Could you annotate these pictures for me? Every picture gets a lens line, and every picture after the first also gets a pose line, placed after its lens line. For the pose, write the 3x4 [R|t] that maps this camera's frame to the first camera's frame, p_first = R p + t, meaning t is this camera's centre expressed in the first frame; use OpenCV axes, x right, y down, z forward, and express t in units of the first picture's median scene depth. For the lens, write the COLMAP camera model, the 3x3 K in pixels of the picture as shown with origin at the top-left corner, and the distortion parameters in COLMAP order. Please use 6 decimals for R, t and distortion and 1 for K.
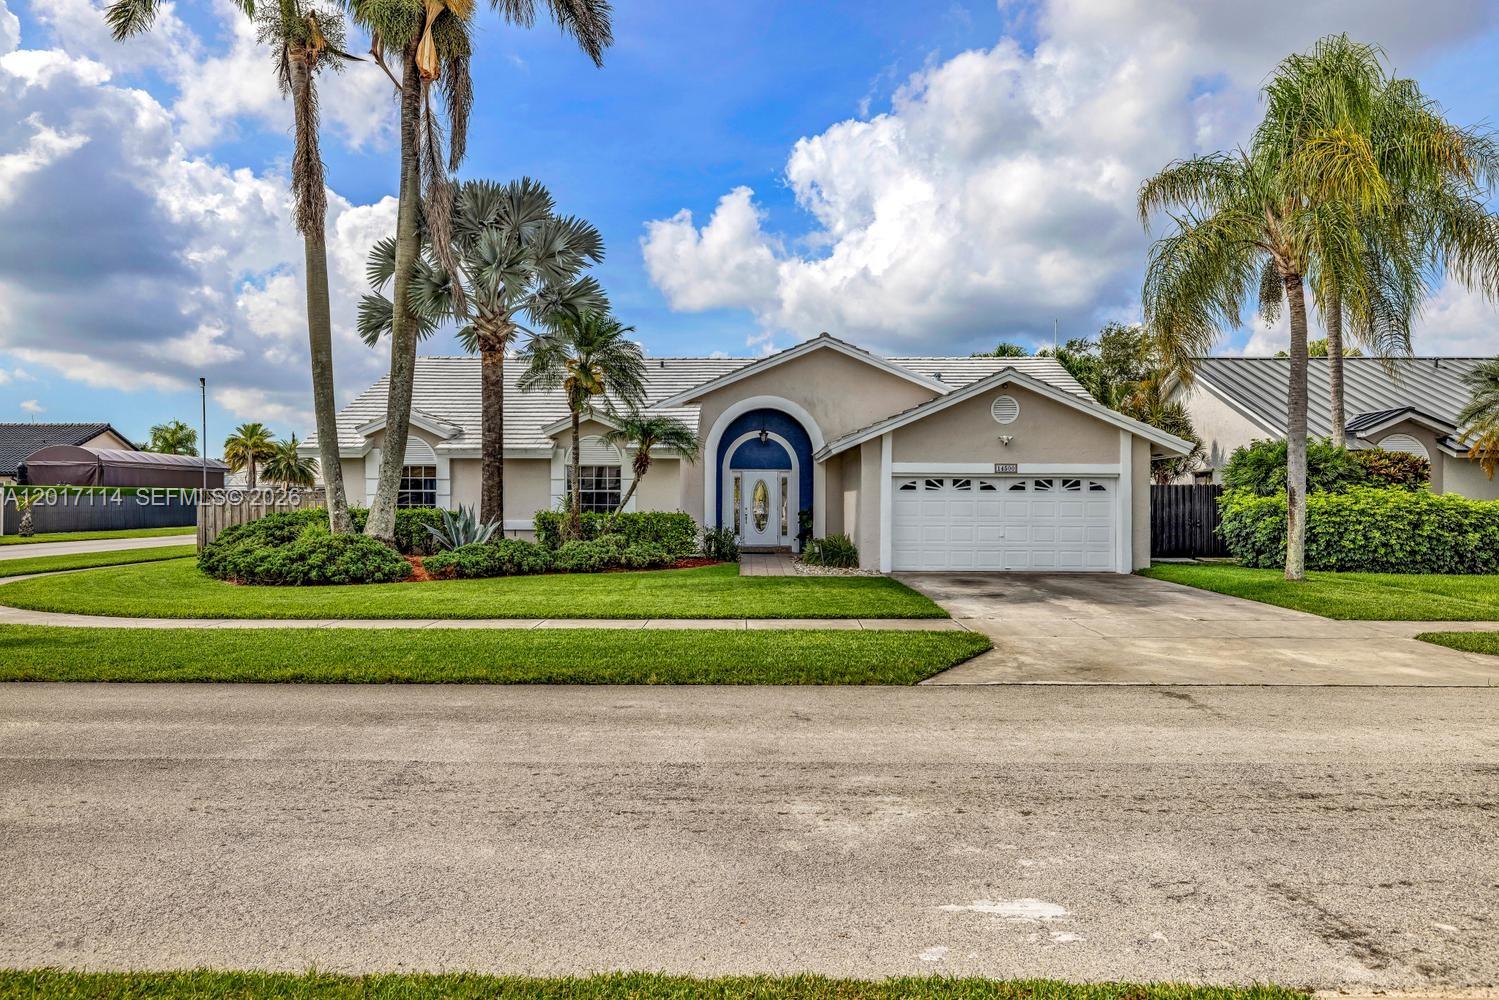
lens RADIAL K [[1024.3, 0, 749.5], [0, 1024.3, 500.0], [0, 0, 1]] dist [-0.000294, -0.000342]
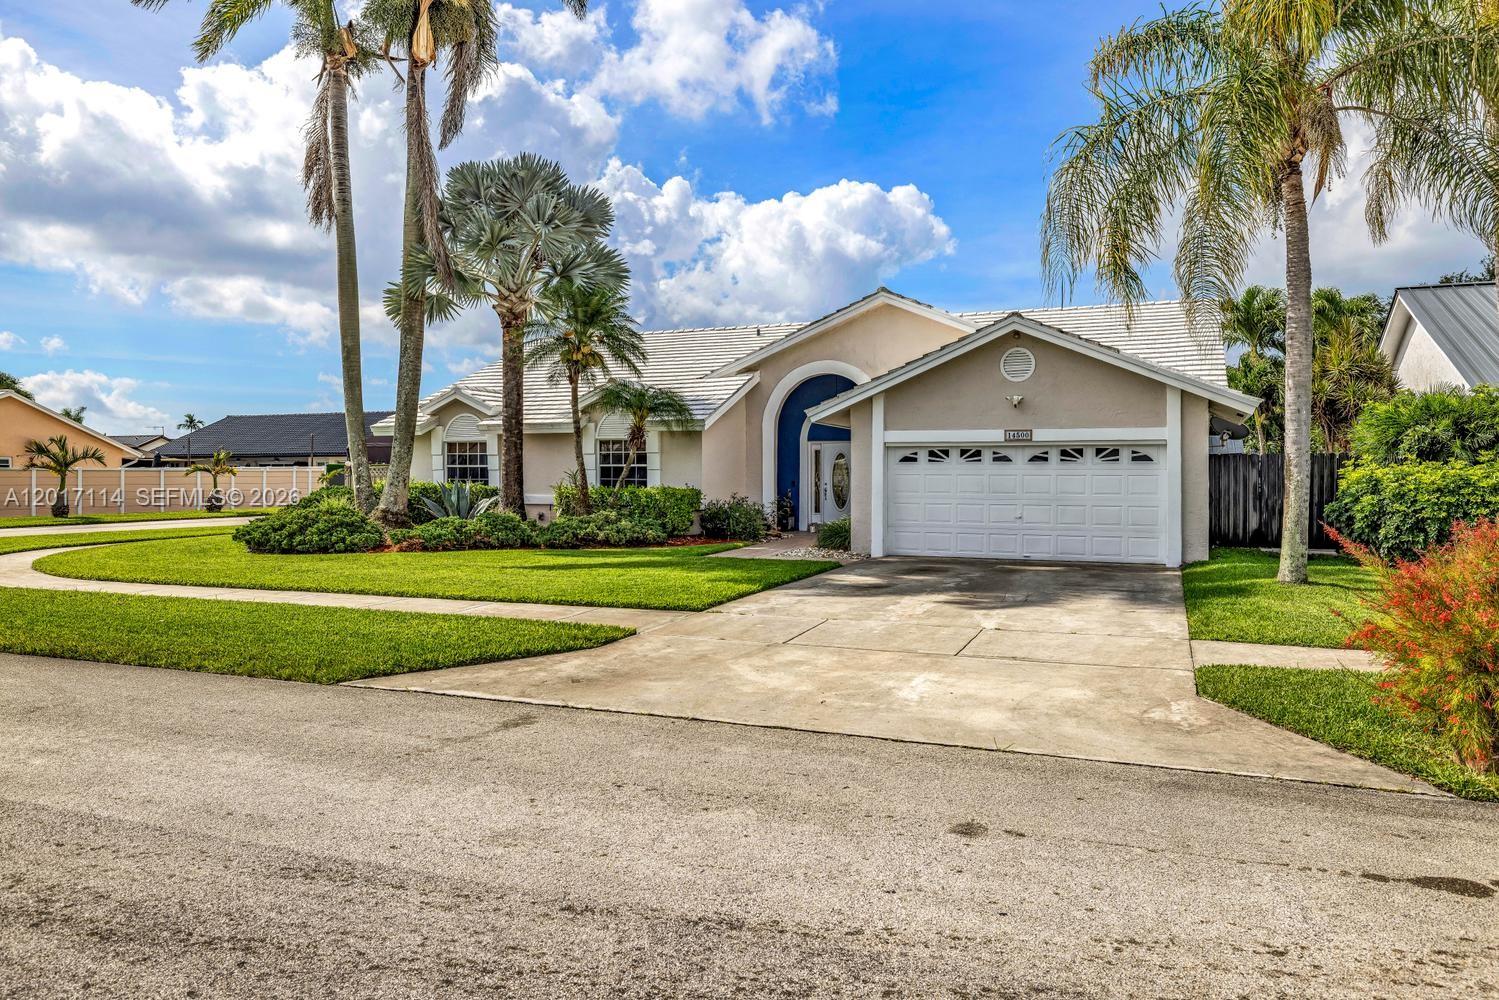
lens RADIAL K [[1024.3, 0, 749.5], [0, 1024.3, 500.0], [0, 0, 1]] dist [-0.000294, -0.000342]
pose [[0.927109, 0.007444, -0.374719, 0.355232], [0.001733, 0.999707, 0.024148, 0.001007], [0.374789, -0.023037, 0.926824, 0.147185]]
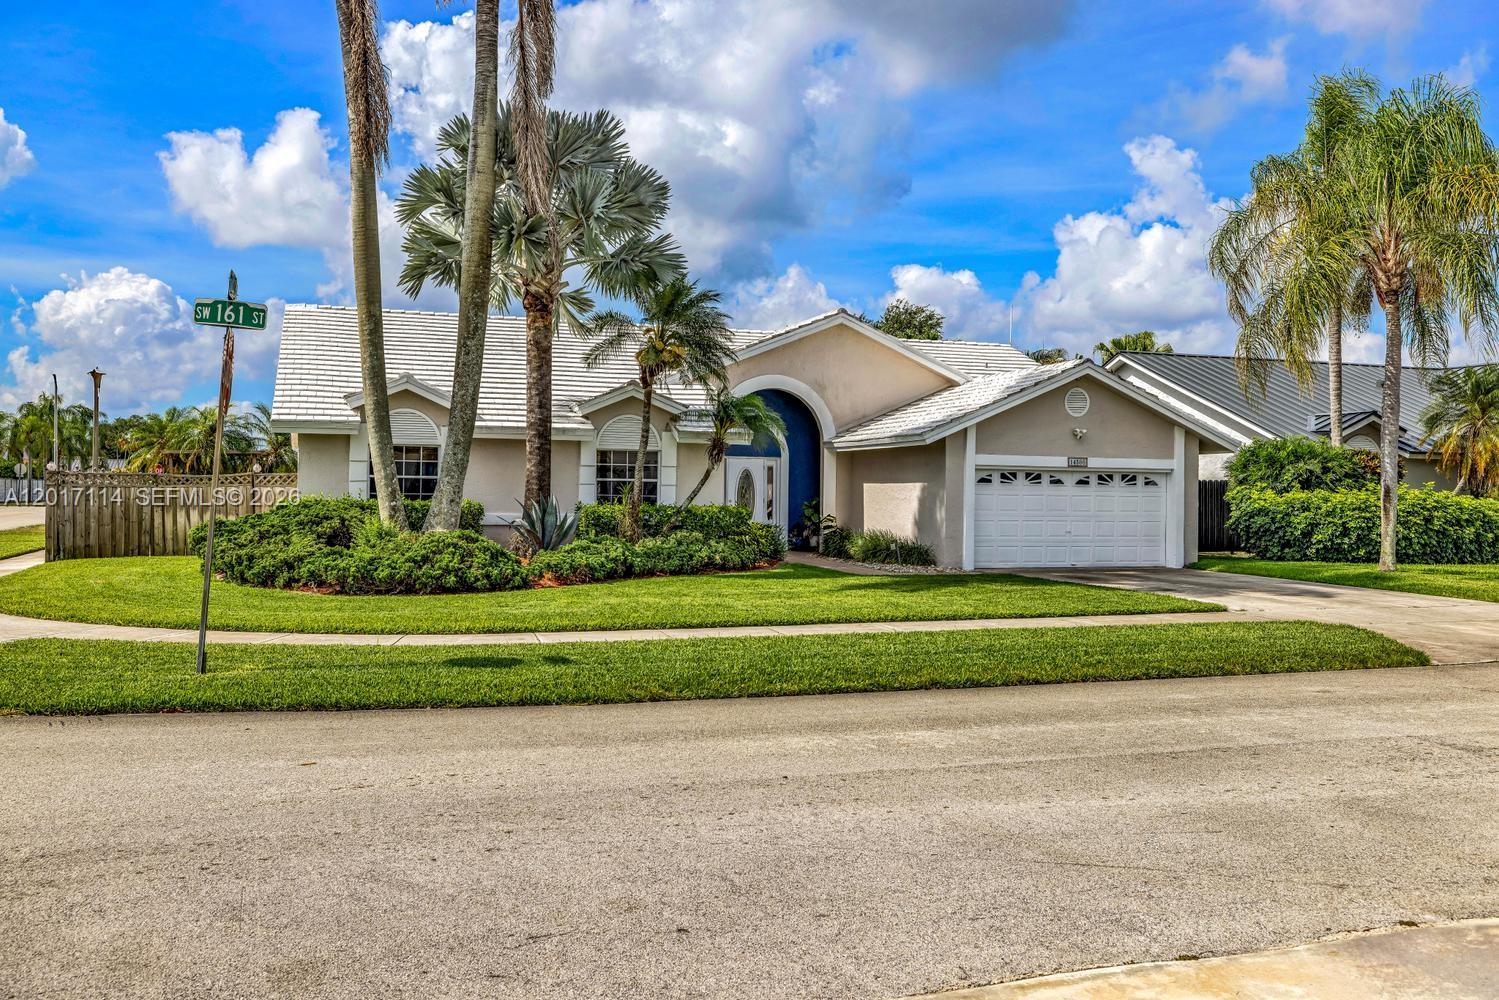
lens RADIAL K [[1225.2, 0, 749.5], [0, 1225.2, 500.0], [0, 0, 1]] dist [0.005274, -0.004271]
pose [[0.942623, 0.005969, 0.333806, -0.431452], [-0.008957, 0.999932, 0.007412, -0.000567], [-0.333739, -0.009977, 0.942613, -0.001069]]
